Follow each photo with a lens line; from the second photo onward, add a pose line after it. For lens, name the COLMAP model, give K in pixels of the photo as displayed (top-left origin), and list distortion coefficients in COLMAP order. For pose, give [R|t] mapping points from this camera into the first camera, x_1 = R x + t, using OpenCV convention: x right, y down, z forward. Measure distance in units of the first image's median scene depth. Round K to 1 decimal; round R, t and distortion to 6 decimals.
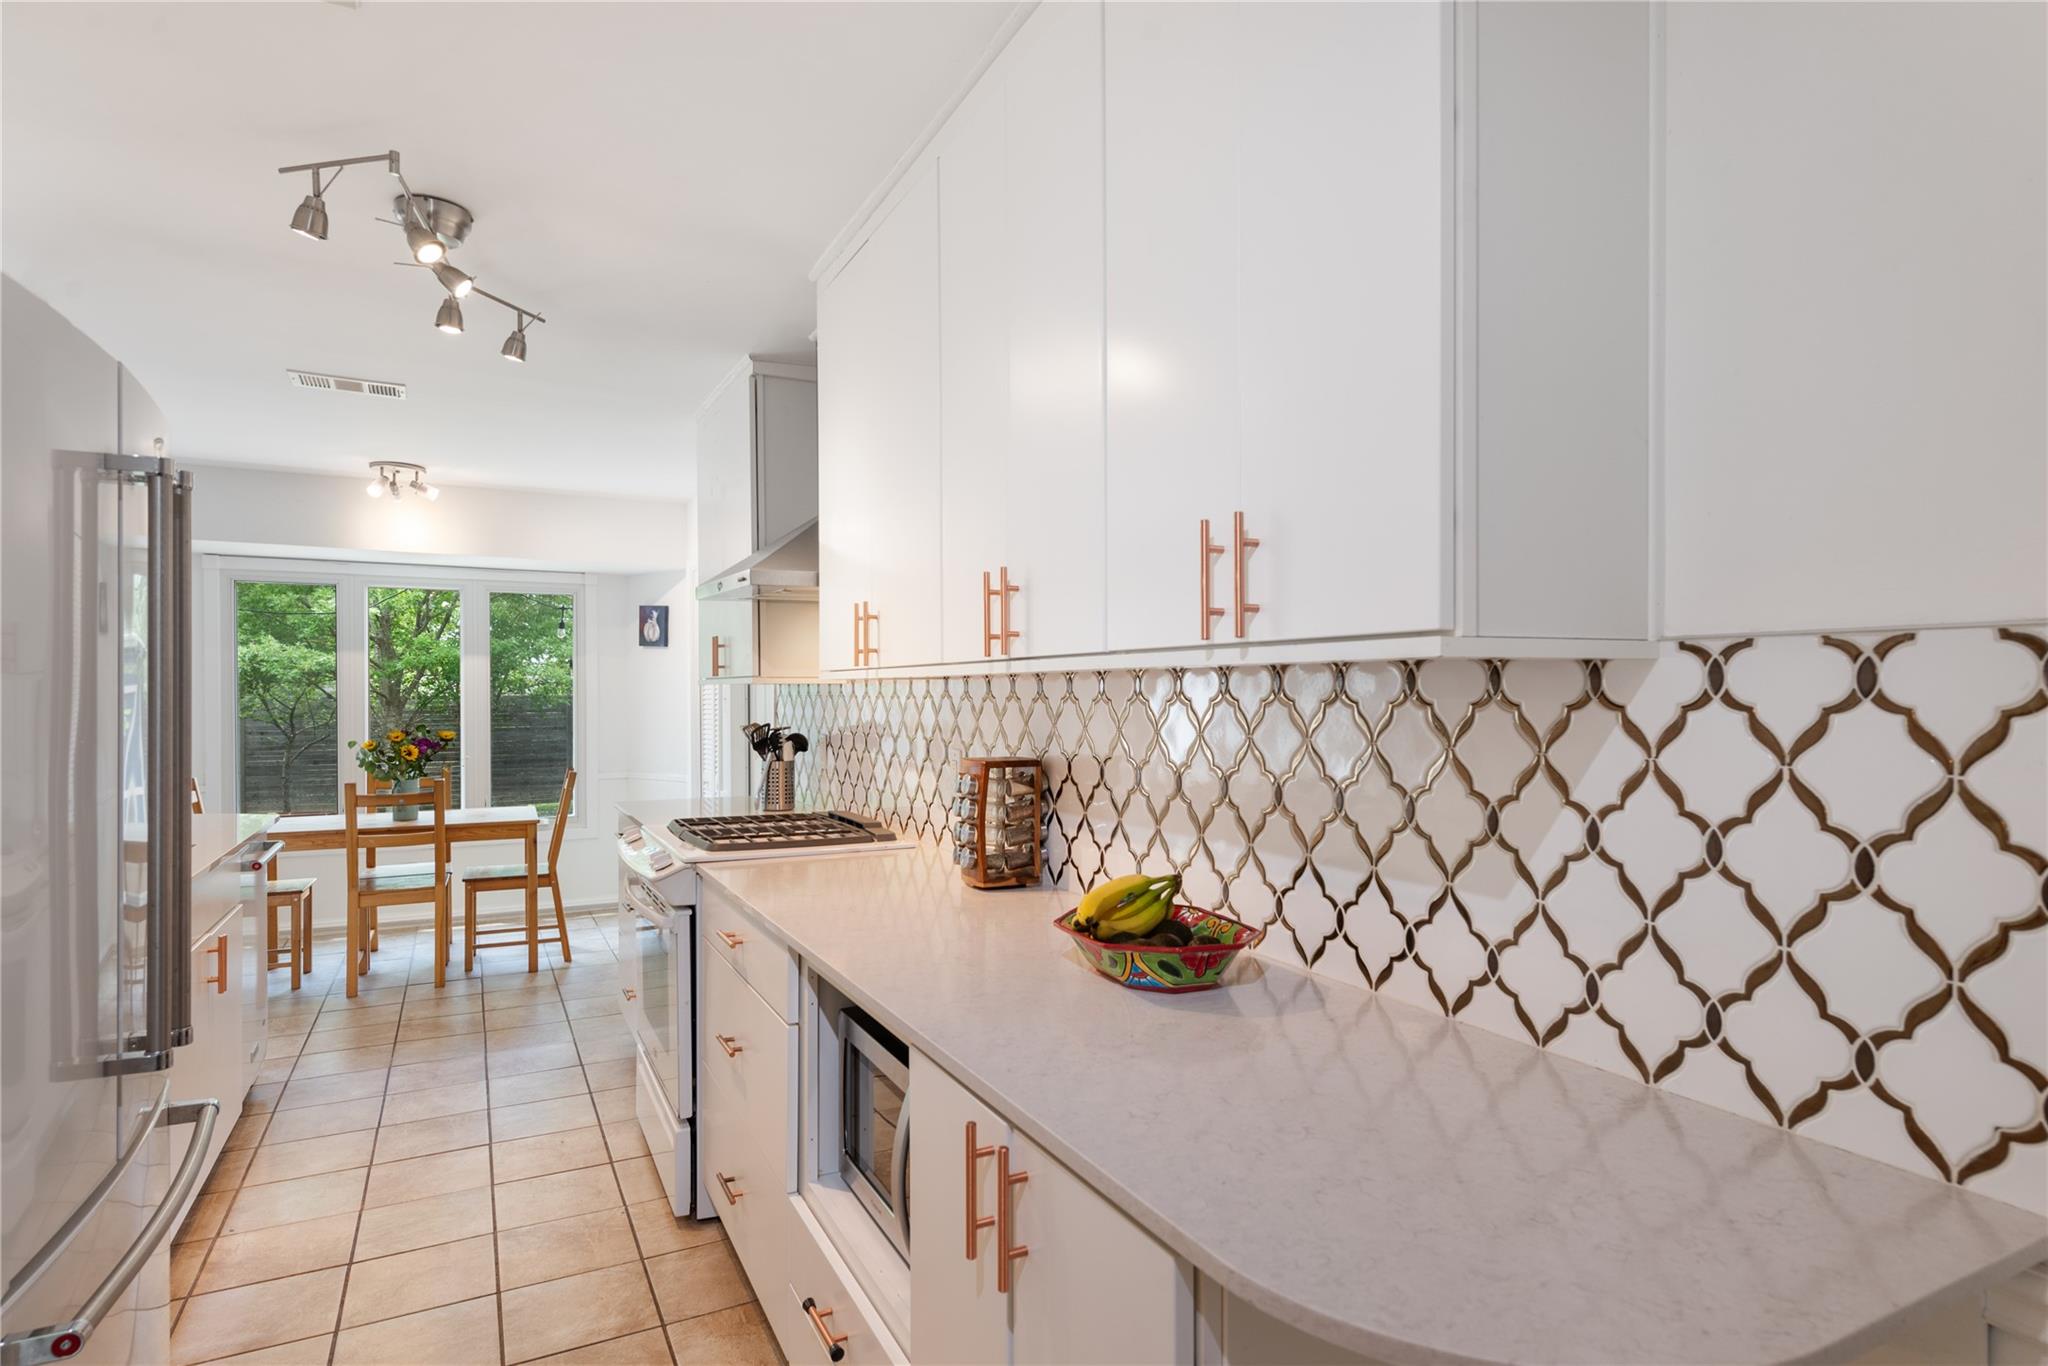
lens RADIAL K [[1078.9, 0, 1029.7], [0, 1078.9, 693.9], [0, 0, 1]] dist [0.012111, -0.003272]
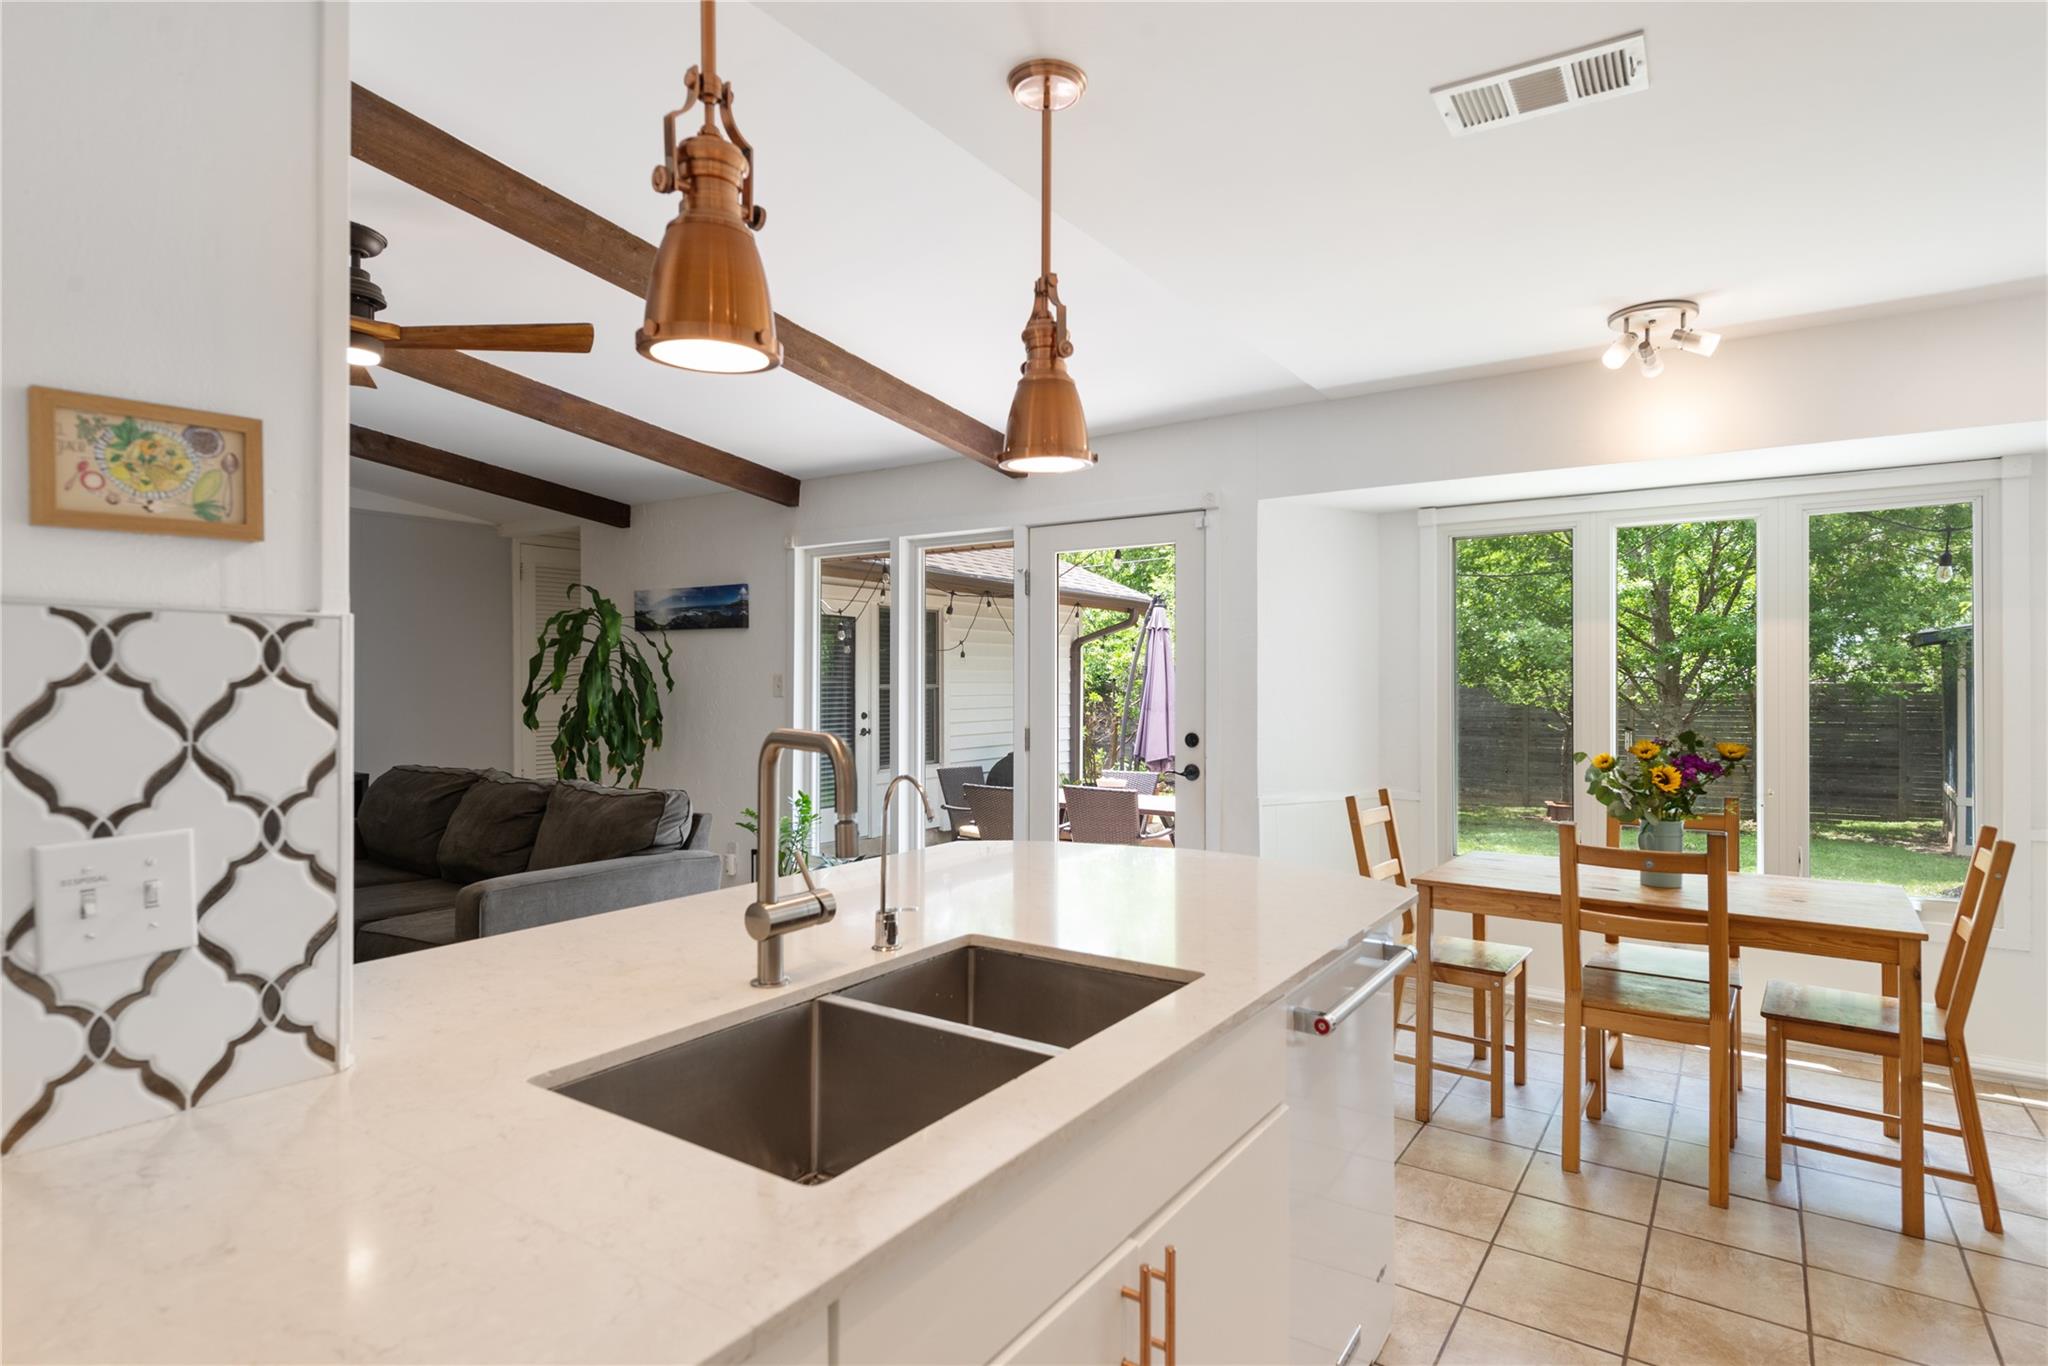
lens RADIAL K [[1078.9, 0, 1031.8], [0, 1078.9, 686.5], [0, 0, 1]] dist [0.012111, -0.003272]
pose [[0.479089, 0.005258, -0.877751, -0.207747], [-0.001746, 0.999986, 0.005037, 0.001172], [0.877765, -0.000881, 0.479091, 0.390873]]
